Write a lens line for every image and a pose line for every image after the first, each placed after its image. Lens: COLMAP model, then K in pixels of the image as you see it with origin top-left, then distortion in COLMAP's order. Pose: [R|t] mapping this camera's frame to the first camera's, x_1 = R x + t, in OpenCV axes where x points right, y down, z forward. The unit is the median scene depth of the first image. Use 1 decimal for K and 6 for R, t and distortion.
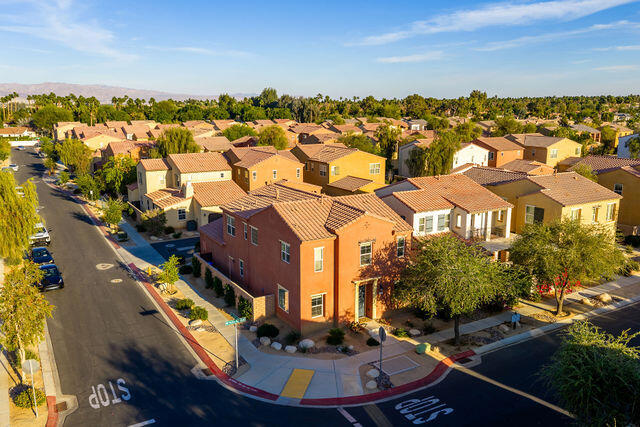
lens RADIAL K [[529.7, 0, 320.0], [0, 529.7, 213.5], [0, 0, 1]] dist [0.009995, 0.001906]
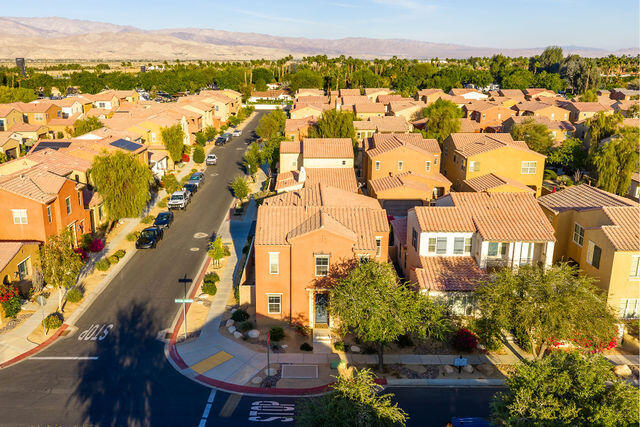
lens RADIAL K [[574.0, 0, 298.2], [0, 574.0, 214.7], [0, 0, 1]] dist [0.003107, 0.001914]
pose [[0.856168, 0.135060, -0.498734, 0.604763], [-0.104644, 0.990555, 0.088607, -0.120963], [0.505990, -0.023673, 0.862214, -0.009521]]
